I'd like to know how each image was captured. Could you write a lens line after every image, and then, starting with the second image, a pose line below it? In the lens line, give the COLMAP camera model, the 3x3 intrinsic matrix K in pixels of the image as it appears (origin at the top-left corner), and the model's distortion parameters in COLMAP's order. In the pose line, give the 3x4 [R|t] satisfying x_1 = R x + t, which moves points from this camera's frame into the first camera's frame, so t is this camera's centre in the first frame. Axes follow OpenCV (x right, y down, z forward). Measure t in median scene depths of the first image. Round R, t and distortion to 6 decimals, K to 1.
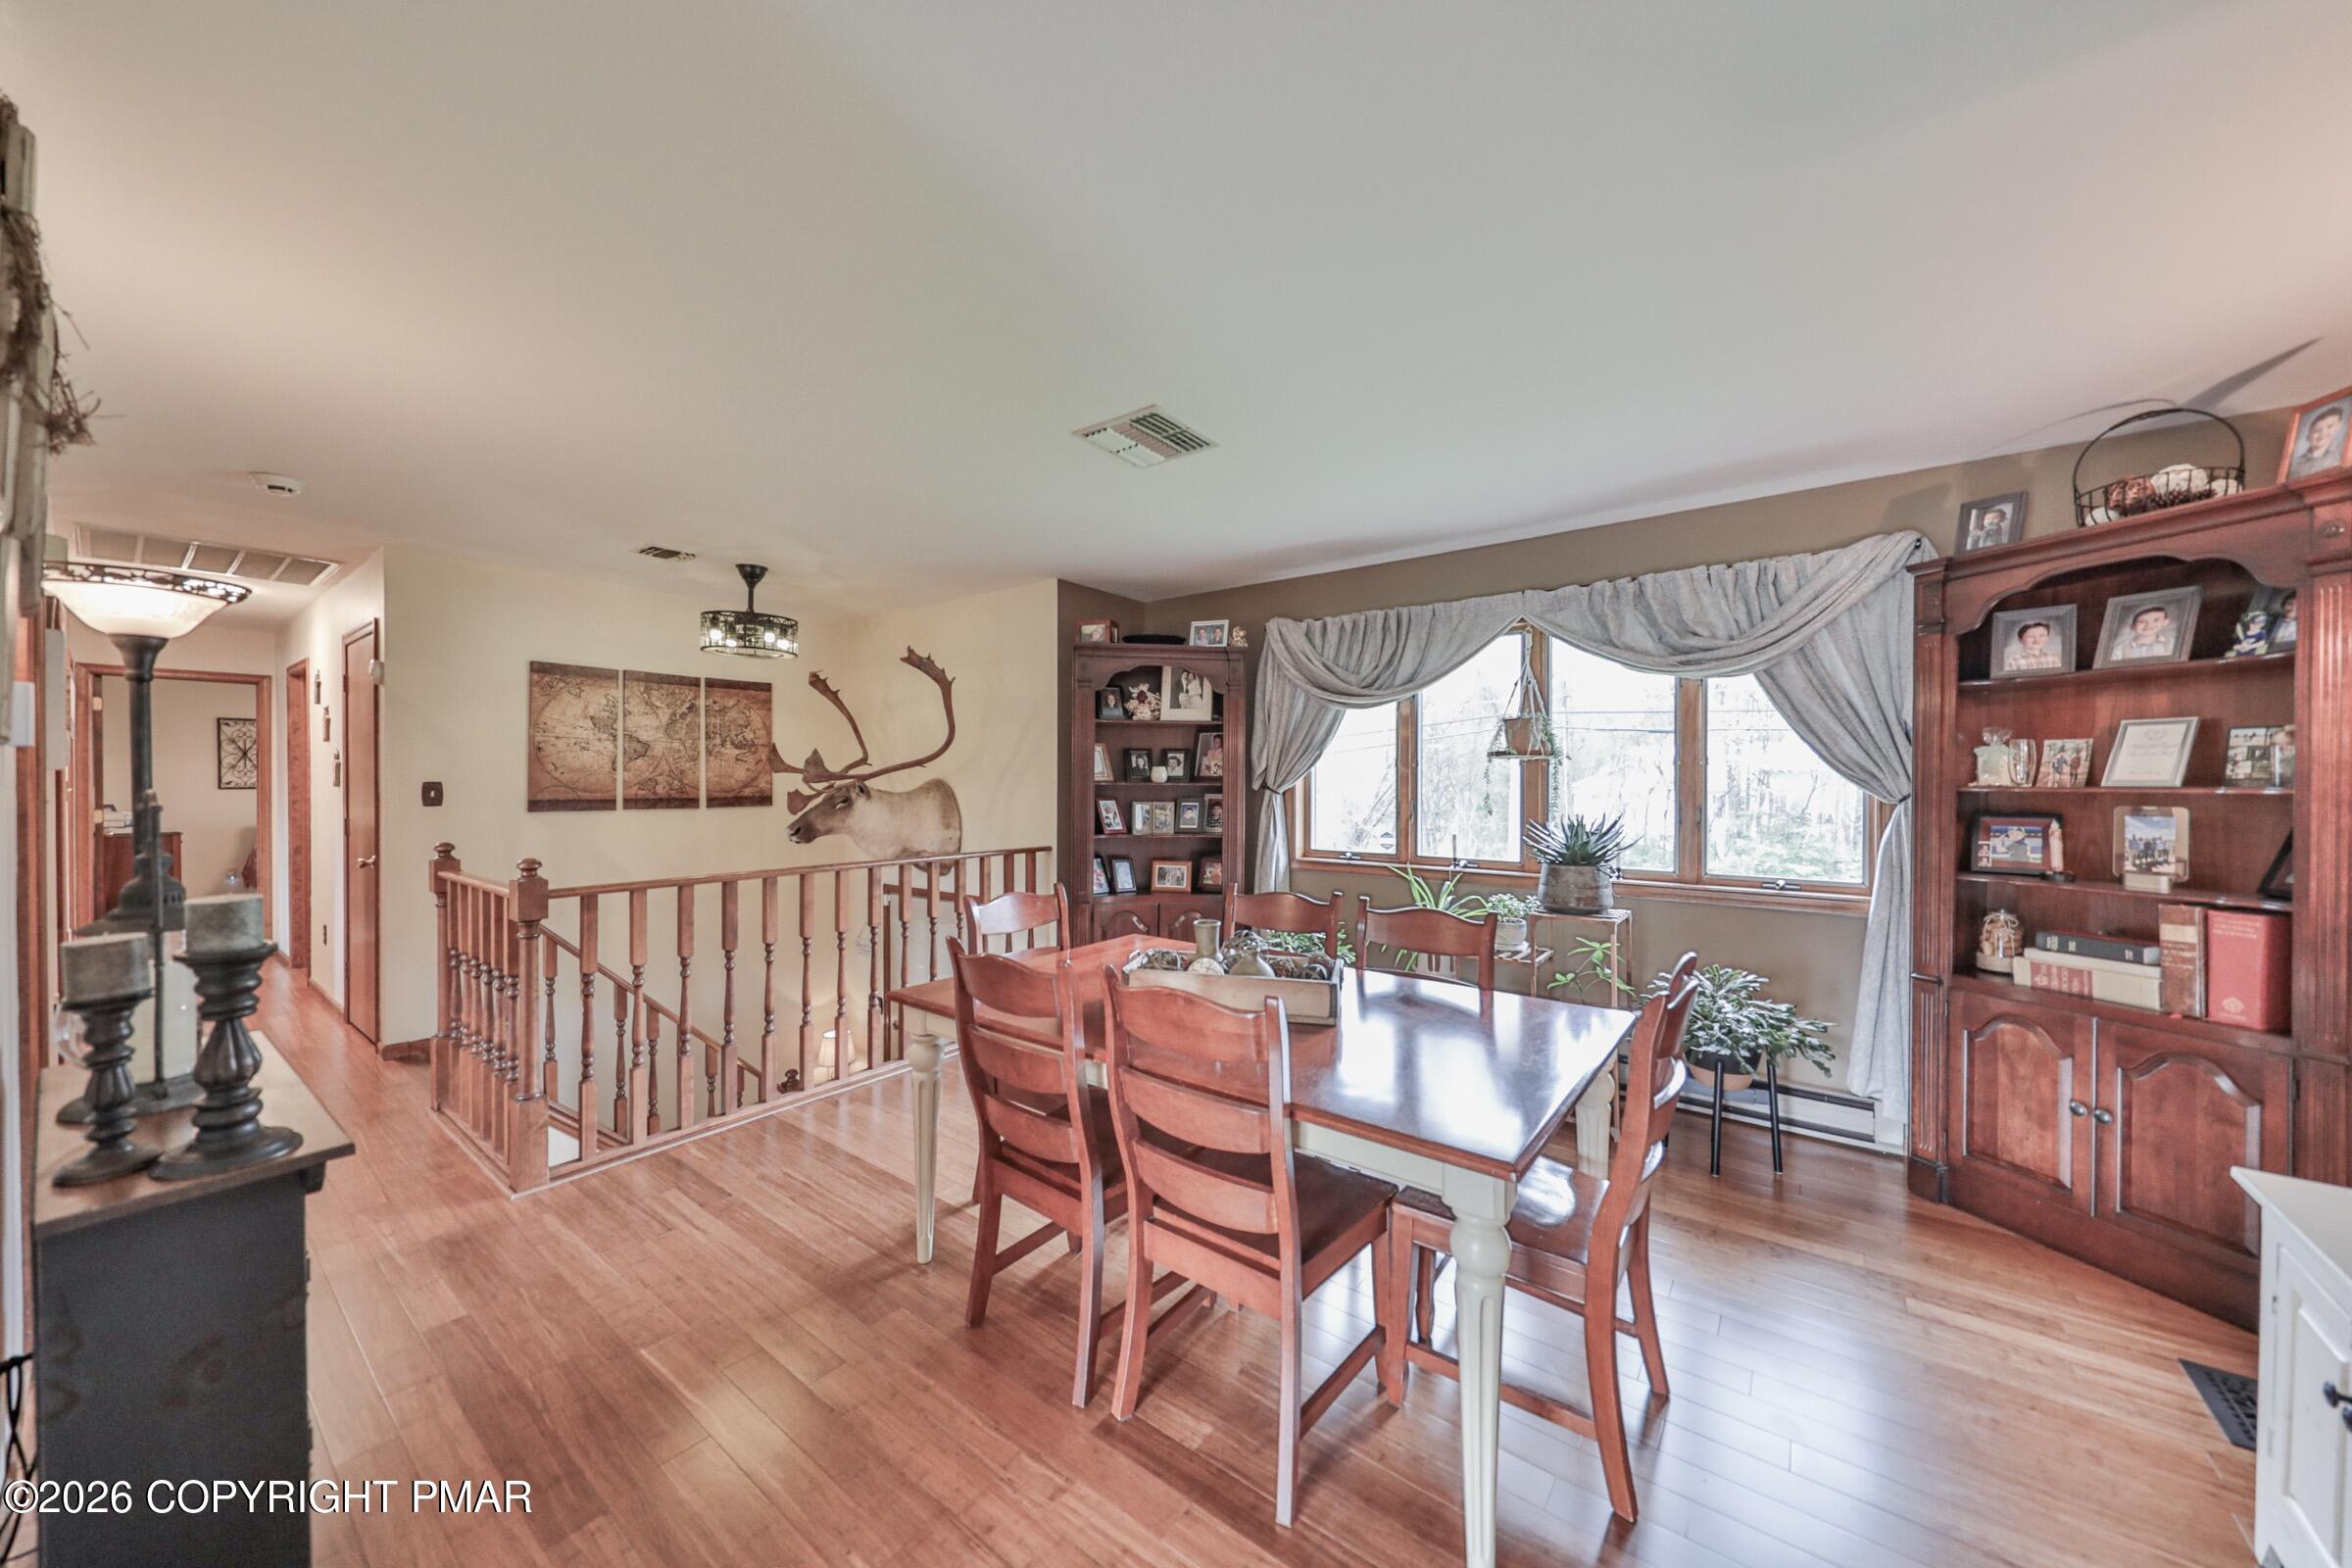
lens RADIAL K [[820.7, 0, 1176.8], [0, 820.7, 781.9], [0, 0, 1]] dist [0.008997, -0.002971]
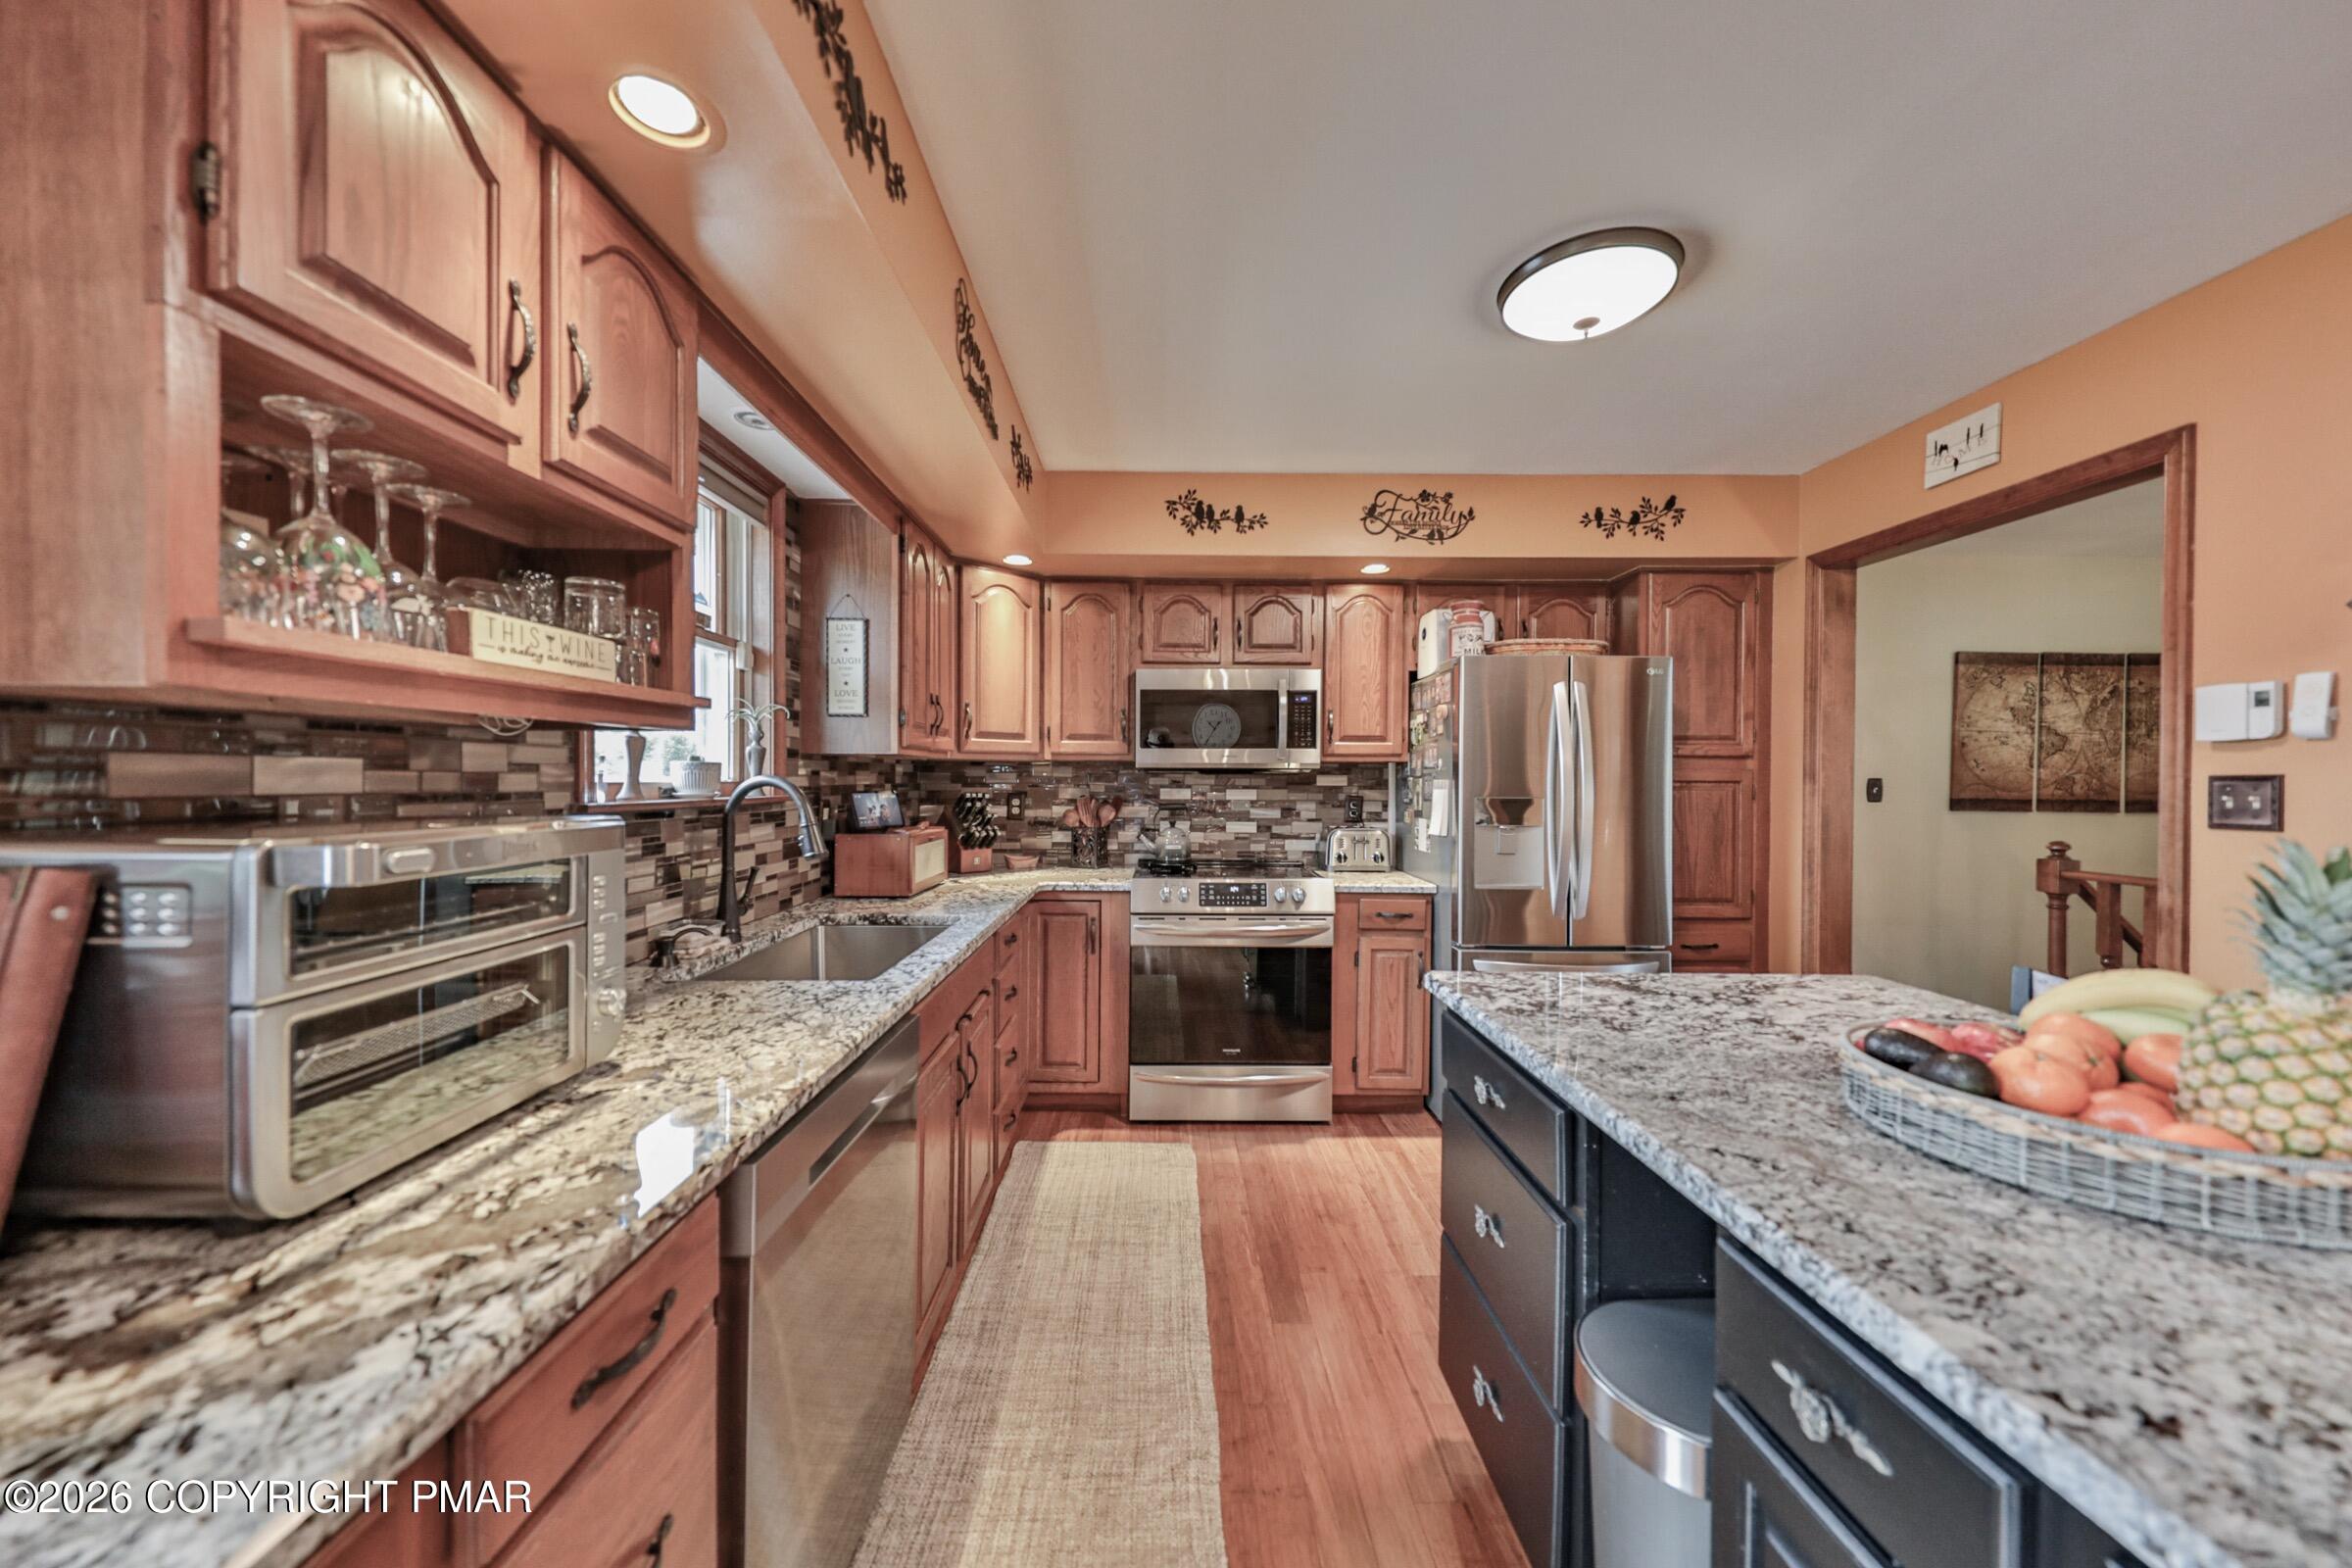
lens RADIAL K [[823.6, 0, 1163.8], [0, 823.6, 782.2], [0, 0, 1]] dist [0.011910, -0.004673]
pose [[0.604954, 0.006626, -0.796233, -0.561829], [-0.009810, 0.999952, 0.000868, 0.010852], [0.796200, 0.007286, 0.604990, -0.293356]]
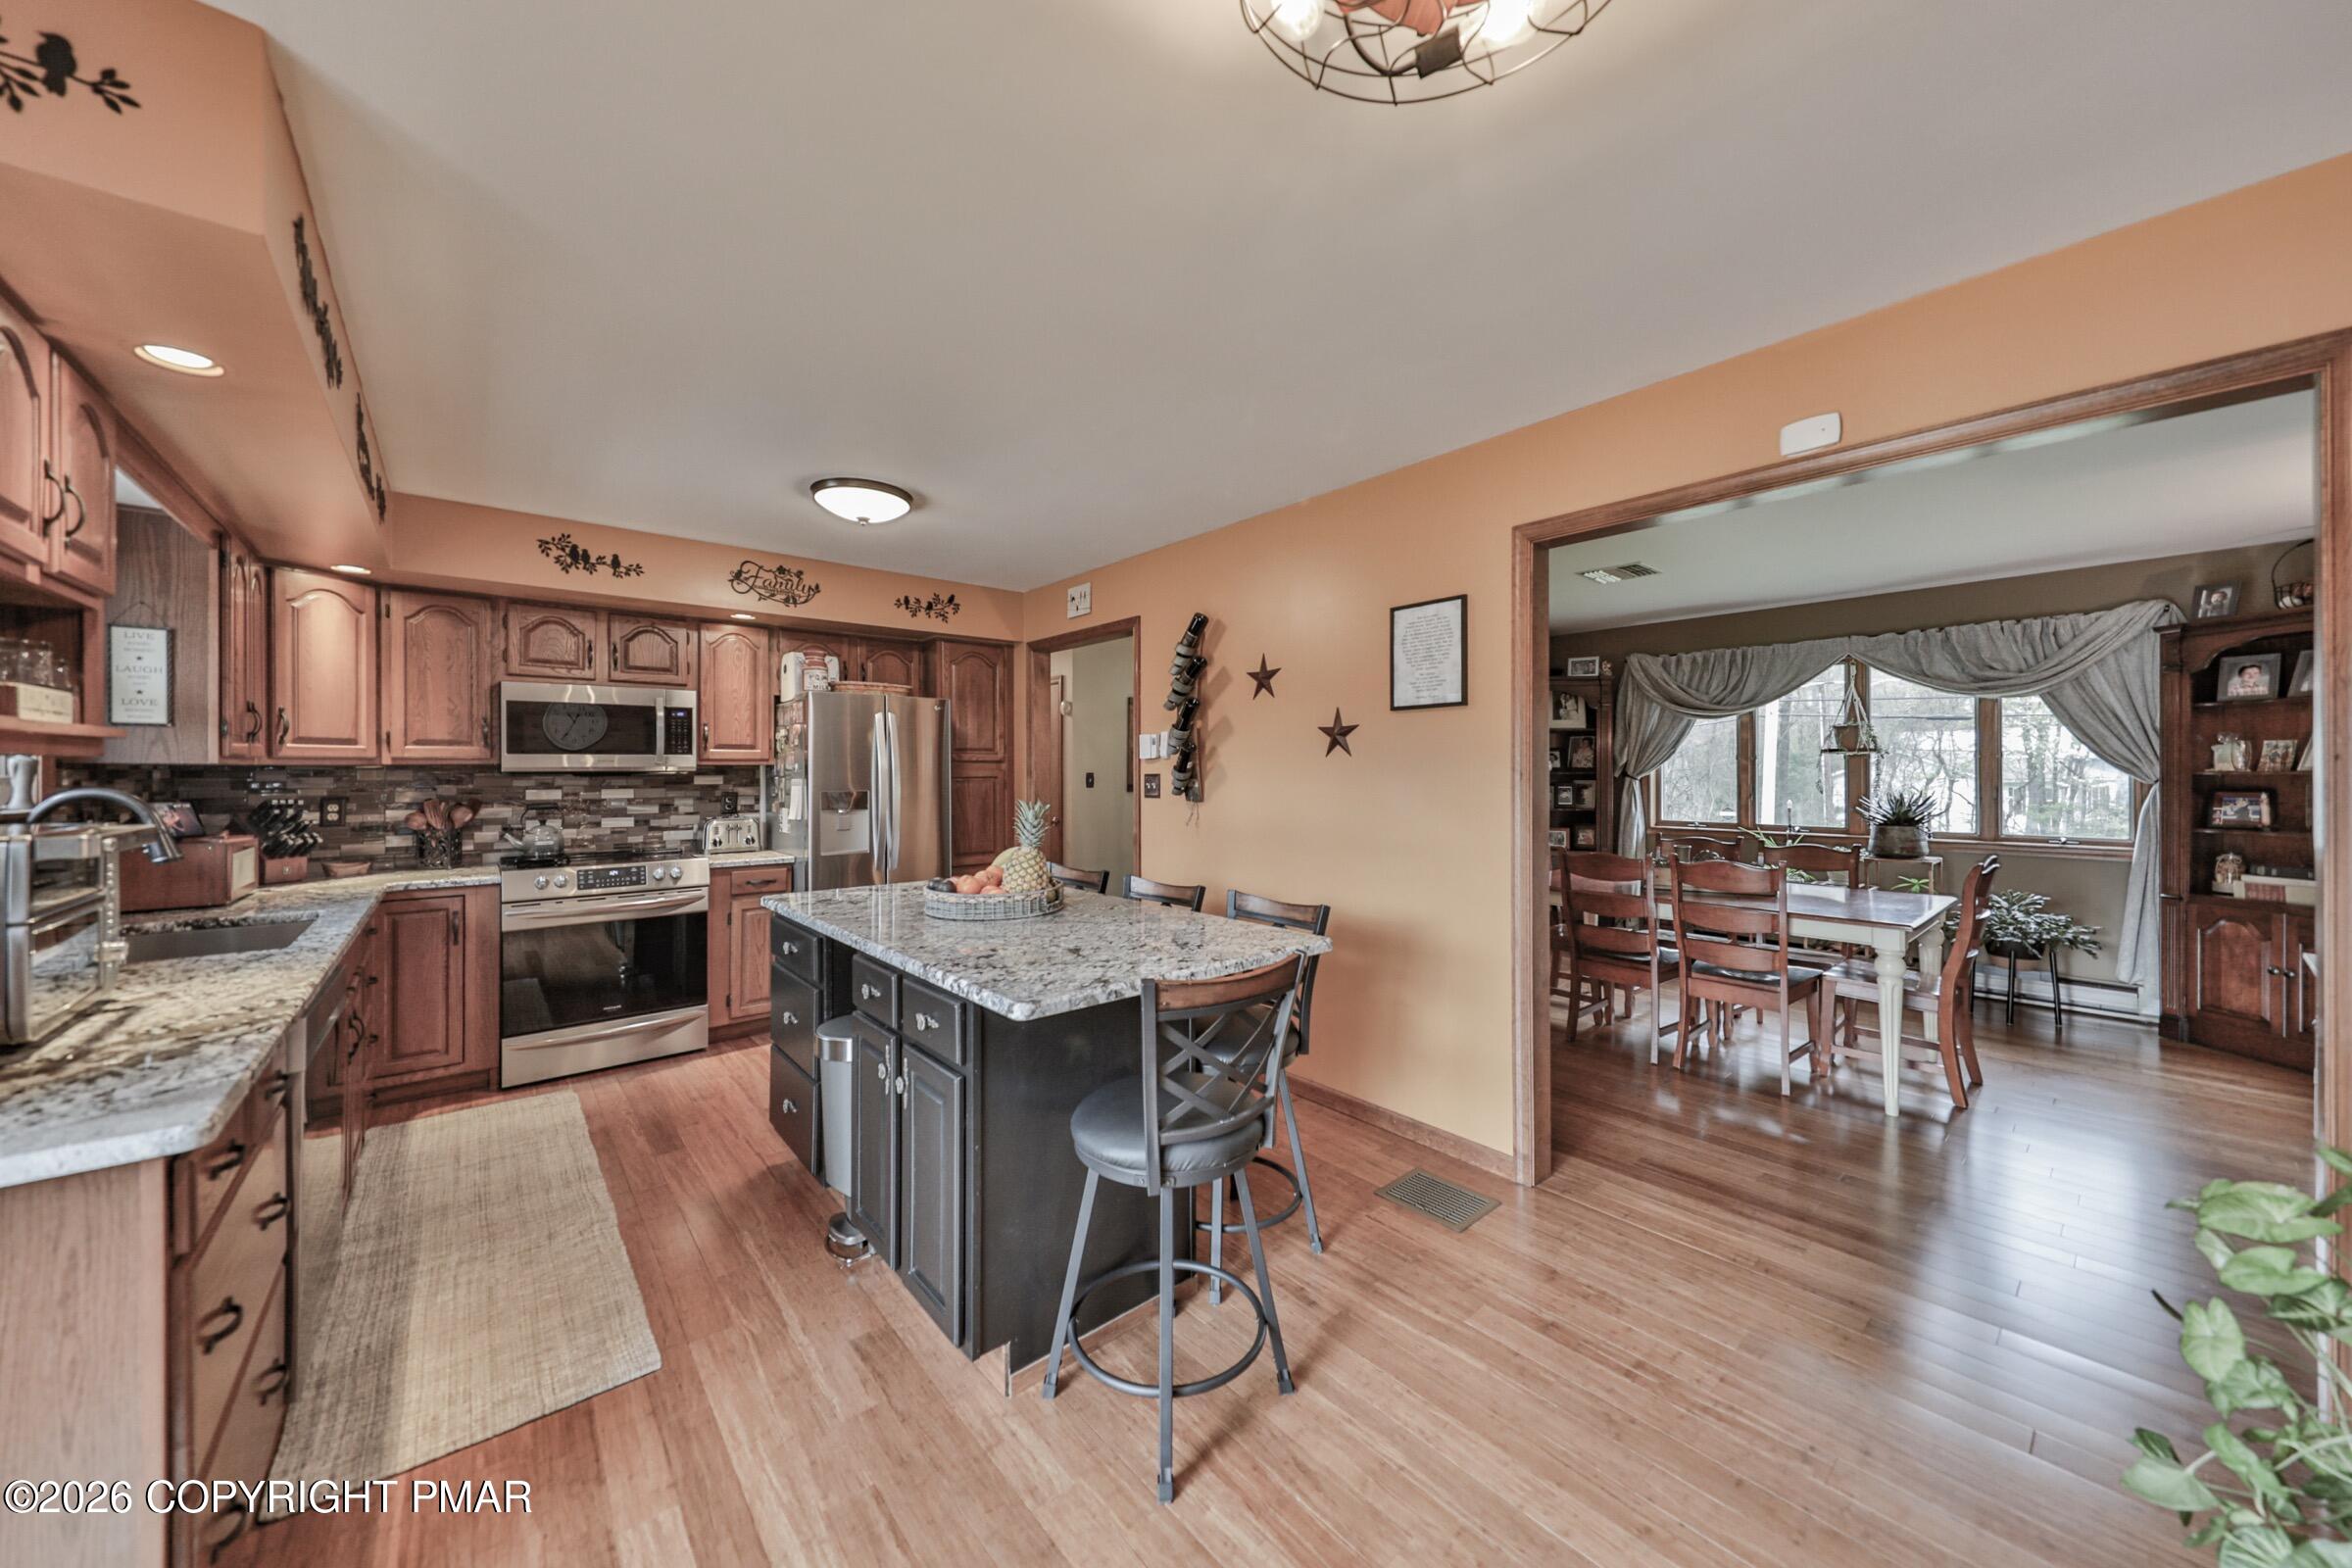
lens RADIAL K [[823.6, 0, 1185.8], [0, 823.6, 769.9], [0, 0, 1]] dist [0.011910, -0.004673]
pose [[0.977948, -0.004389, -0.208803, -0.331876], [0.003182, 0.999976, -0.006116, 0.003803], [0.208825, 0.005316, 0.977939, -0.529157]]
